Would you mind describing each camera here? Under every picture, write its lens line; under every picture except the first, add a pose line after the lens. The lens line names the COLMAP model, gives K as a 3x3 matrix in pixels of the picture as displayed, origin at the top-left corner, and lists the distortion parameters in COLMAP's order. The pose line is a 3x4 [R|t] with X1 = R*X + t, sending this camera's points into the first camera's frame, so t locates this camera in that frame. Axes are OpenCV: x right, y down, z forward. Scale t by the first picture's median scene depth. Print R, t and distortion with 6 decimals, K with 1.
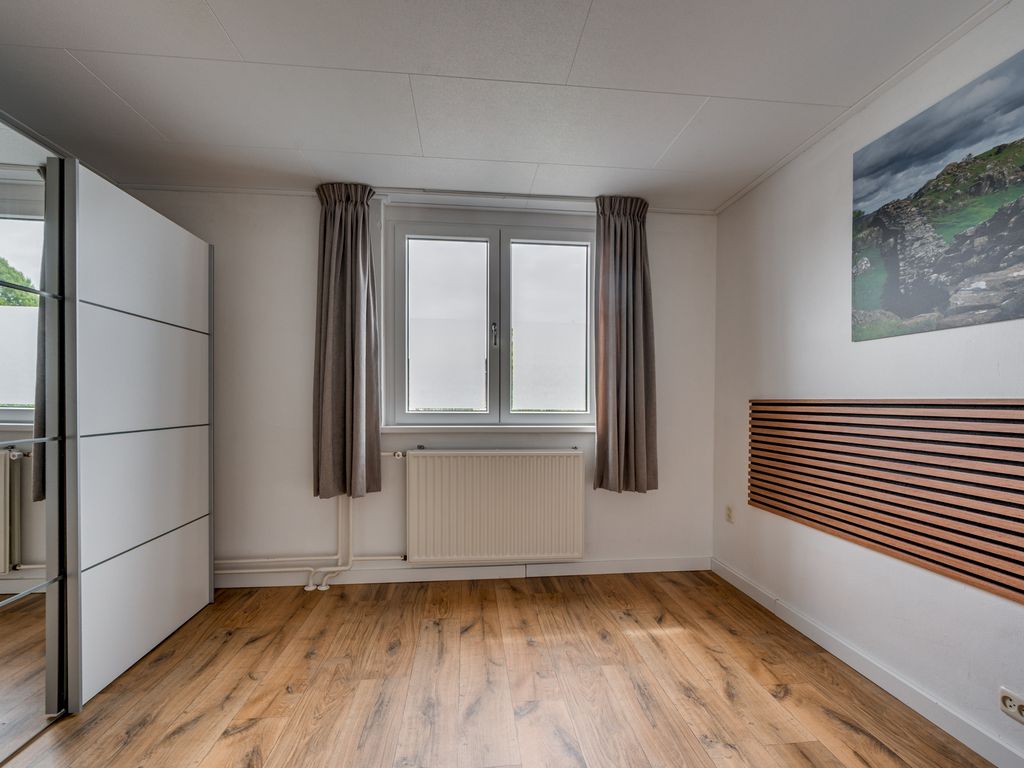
lens RADIAL K [[480.4, 0, 511.0], [0, 480.4, 401.3], [0, 0, 1]] dist [0.034136, 0.000328]
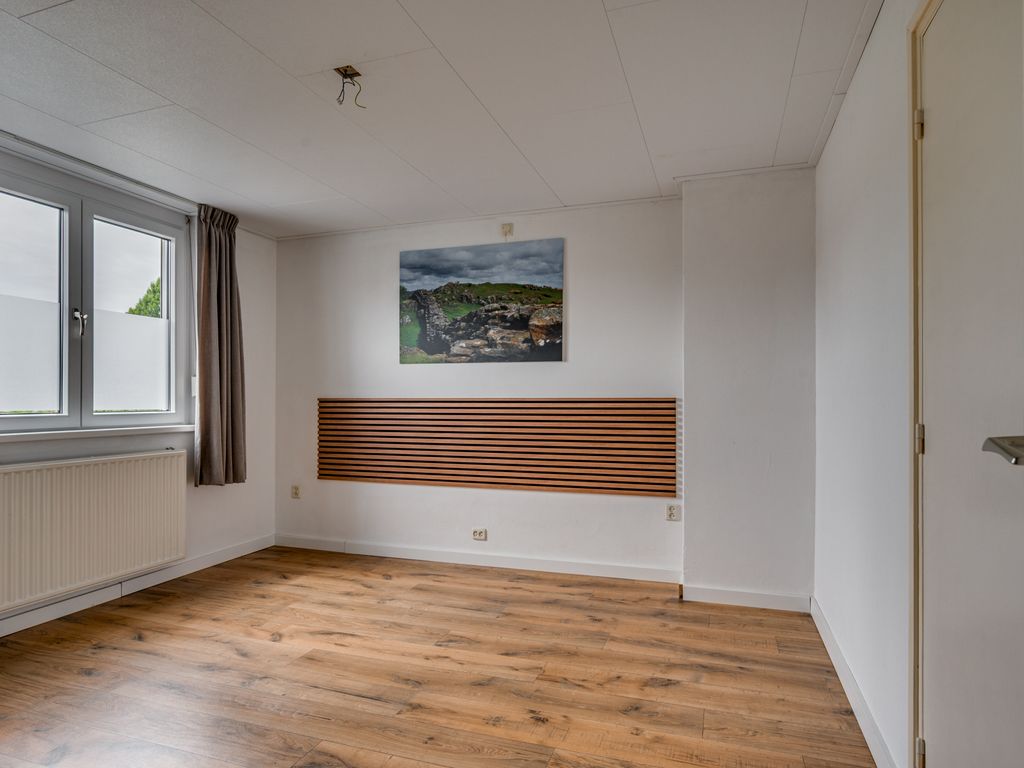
lens RADIAL K [[596.4, 0, 512.0], [0, 596.4, 384.0], [0, 0, 1]] dist [-0.005340, -0.000225]
pose [[0.403510, 0.017028, 0.914817, -1.005216], [-0.001303, 0.999836, -0.018036, -0.017295], [-0.914974, 0.006086, 0.403466, -0.167156]]
